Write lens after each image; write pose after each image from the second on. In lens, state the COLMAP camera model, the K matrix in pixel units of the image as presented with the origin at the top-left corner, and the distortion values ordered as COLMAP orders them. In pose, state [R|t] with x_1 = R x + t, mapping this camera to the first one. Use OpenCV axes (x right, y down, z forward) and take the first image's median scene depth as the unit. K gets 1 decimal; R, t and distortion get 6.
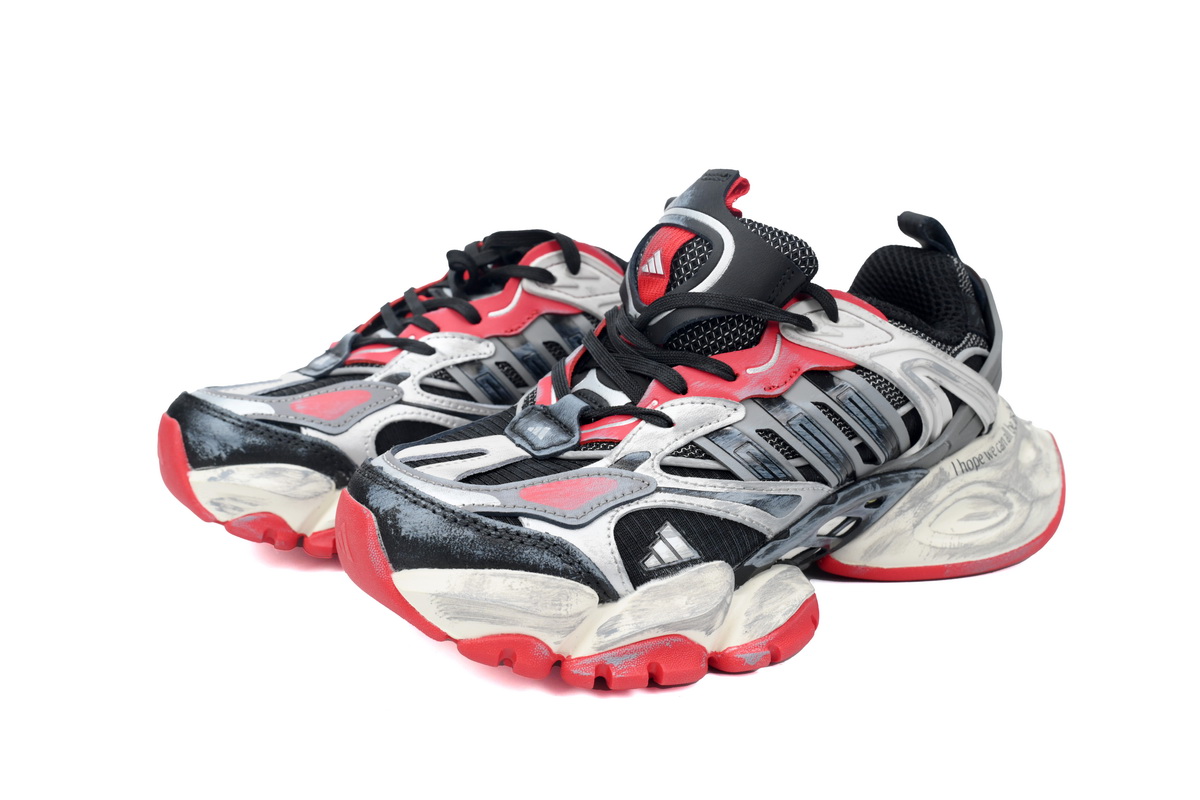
lens RADIAL K [[1133.0, 0, 600.7], [0, 1133.0, 399.0], [0, 0, 1]] dist [-0.002364, 0.000000]
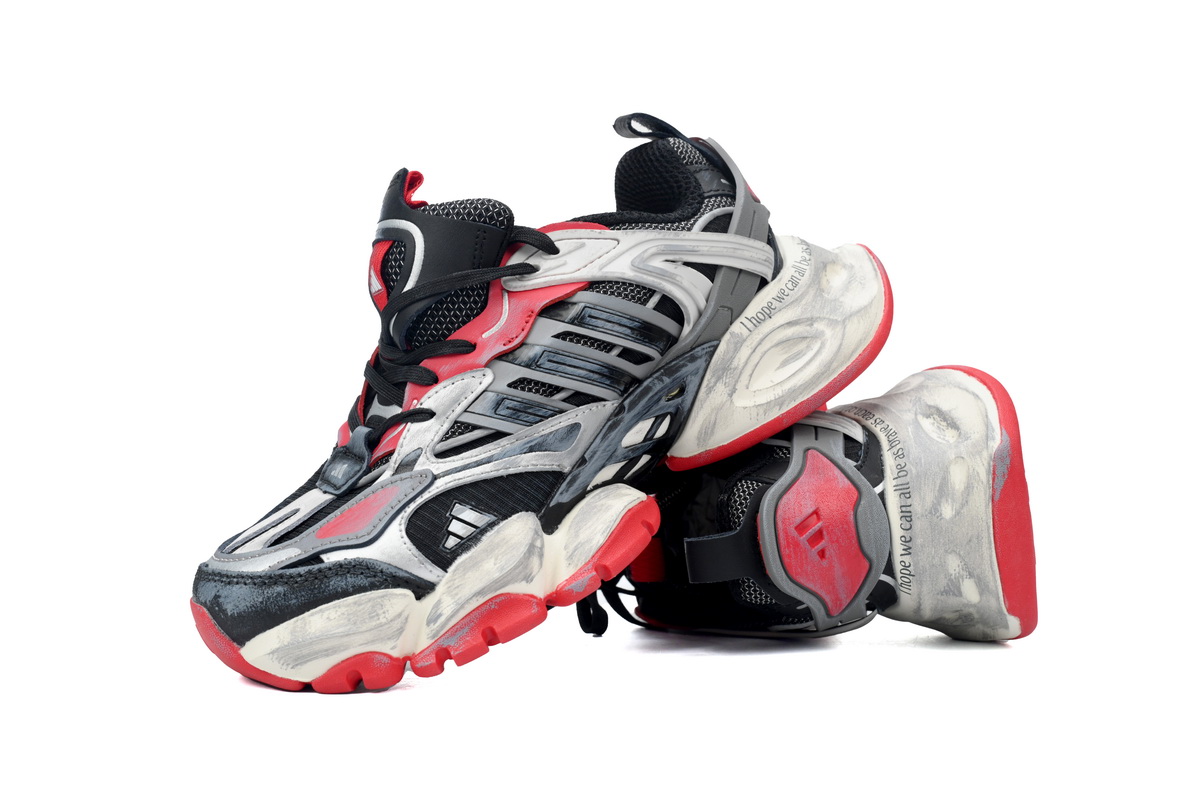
lens RADIAL K [[1133.0, 0, 599.2], [0, 1133.0, 401.5], [0, 0, 1]] dist [-0.002364, 0.000000]
pose [[0.892684, -0.428850, -0.138576, 0.347428], [0.429471, 0.902679, -0.026930, 0.104910], [0.136639, -0.035474, 0.989986, -0.029463]]
